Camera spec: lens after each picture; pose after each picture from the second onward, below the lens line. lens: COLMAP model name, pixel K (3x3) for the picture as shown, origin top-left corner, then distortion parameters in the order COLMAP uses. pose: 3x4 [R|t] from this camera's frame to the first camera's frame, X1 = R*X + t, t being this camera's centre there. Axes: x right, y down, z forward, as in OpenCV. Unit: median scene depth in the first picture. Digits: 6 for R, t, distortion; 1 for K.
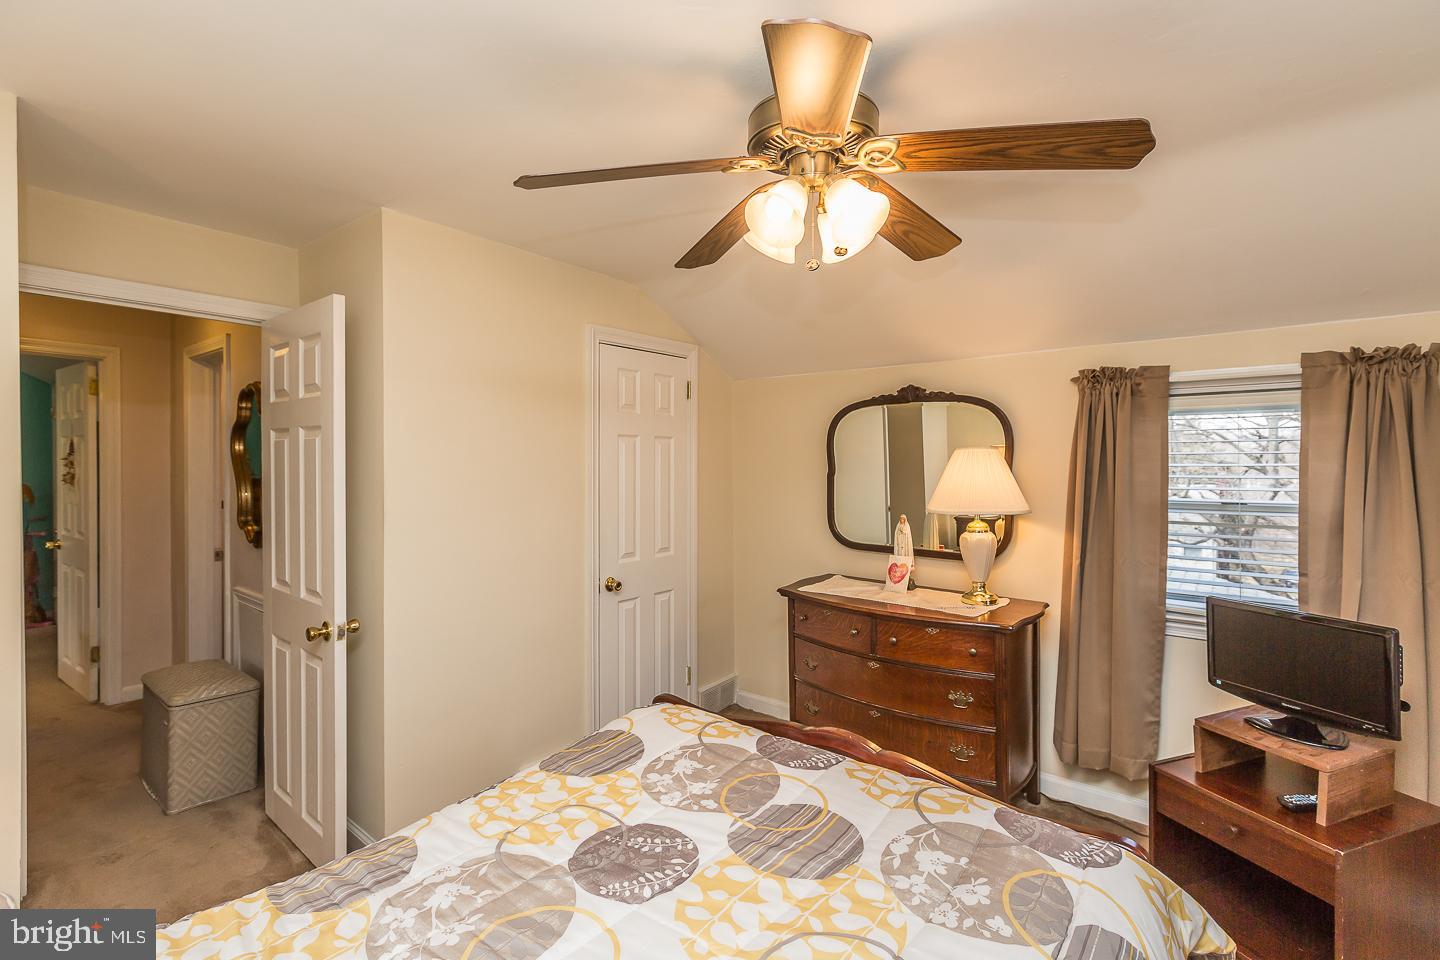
lens RADIAL K [[656.9, 0, 714.5], [0, 656.9, 474.1], [0, 0, 1]] dist [0.002991, -0.000264]
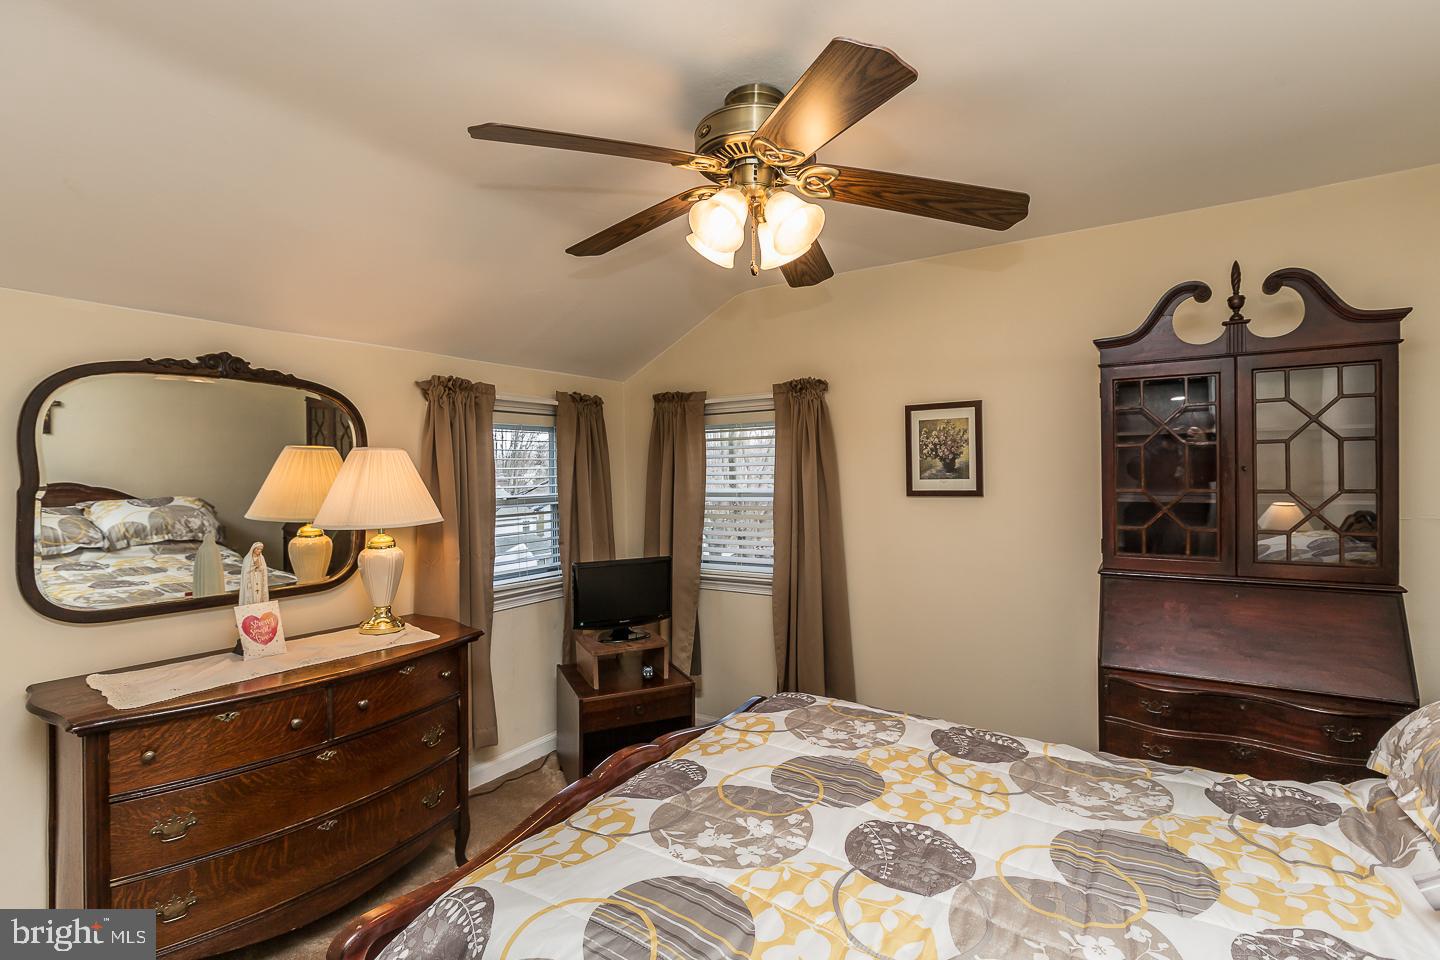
lens RADIAL K [[680.7, 0, 720.0], [0, 680.7, 480.0], [0, 0, 1]] dist [0.015593, -0.000104]
pose [[-0.115476, -0.012542, 0.993231, -0.896165], [0.030290, 0.999411, 0.016142, -0.001843], [-0.992848, 0.031949, -0.115028, 1.120002]]
